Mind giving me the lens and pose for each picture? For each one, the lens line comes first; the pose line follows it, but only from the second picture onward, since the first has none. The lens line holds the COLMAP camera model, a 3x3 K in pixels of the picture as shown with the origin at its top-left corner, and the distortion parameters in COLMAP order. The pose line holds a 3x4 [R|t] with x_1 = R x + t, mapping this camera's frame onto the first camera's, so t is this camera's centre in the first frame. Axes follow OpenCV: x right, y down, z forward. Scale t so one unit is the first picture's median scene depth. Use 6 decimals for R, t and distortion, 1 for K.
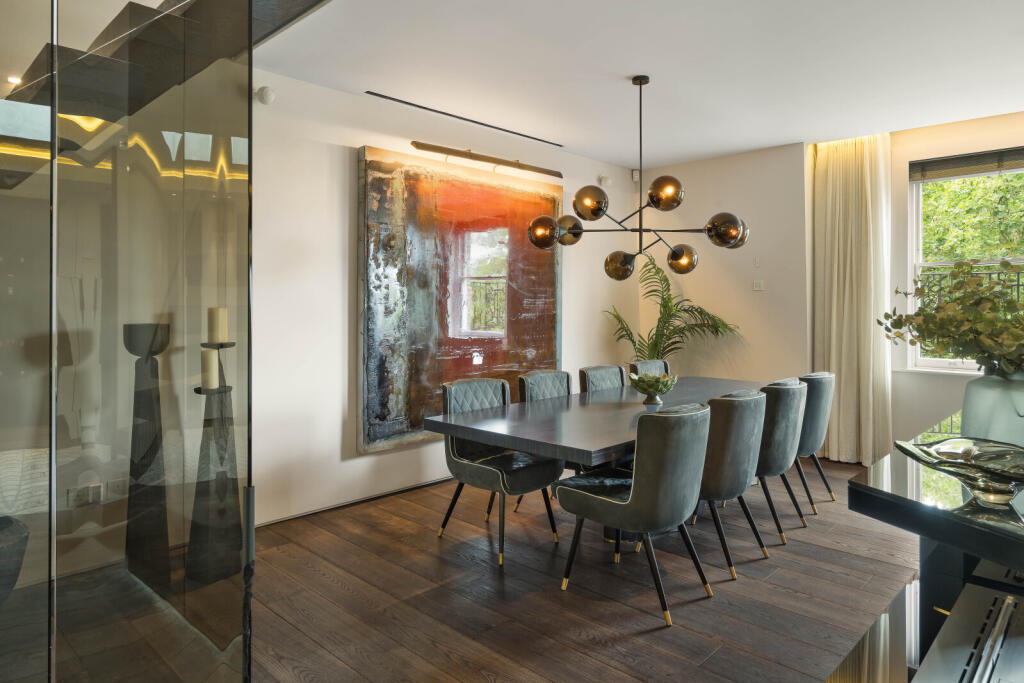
lens RADIAL K [[630.4, 0, 518.5], [0, 630.4, 306.1], [0, 0, 1]] dist [0.003176, -0.000208]
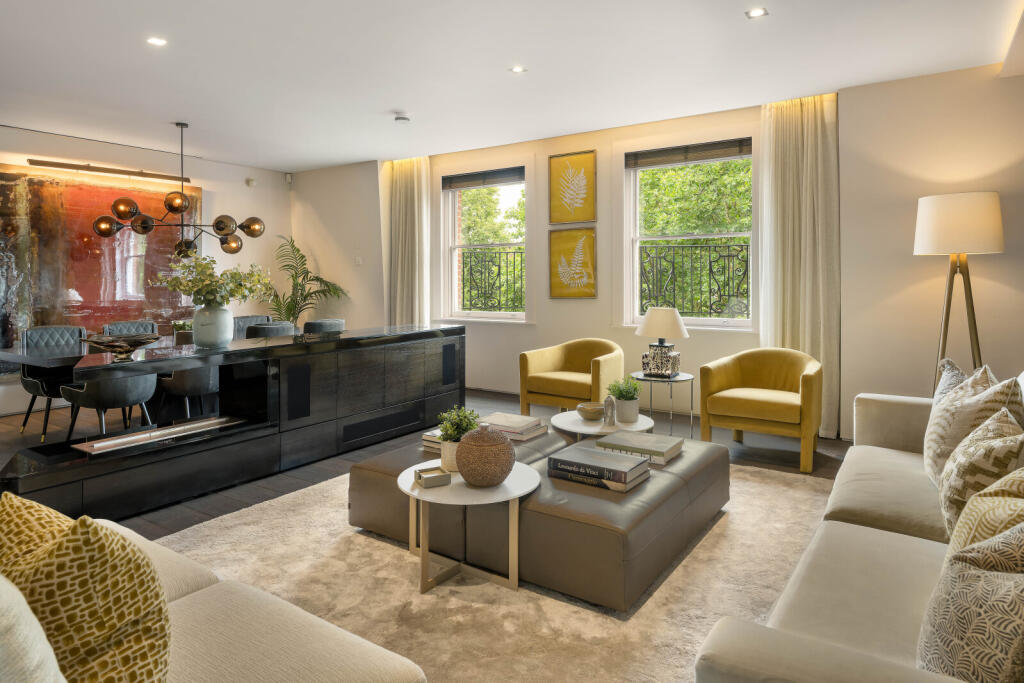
lens RADIAL K [[604.7, 0, 507.4], [0, 604.7, 285.1], [0, 0, 1]] dist [0.010152, 0.000793]
pose [[0.984531, -0.011839, 0.174809, 0.608921], [0.009980, 0.999884, 0.011510, 0.011963], [-0.174925, -0.009588, 0.984535, -0.489804]]
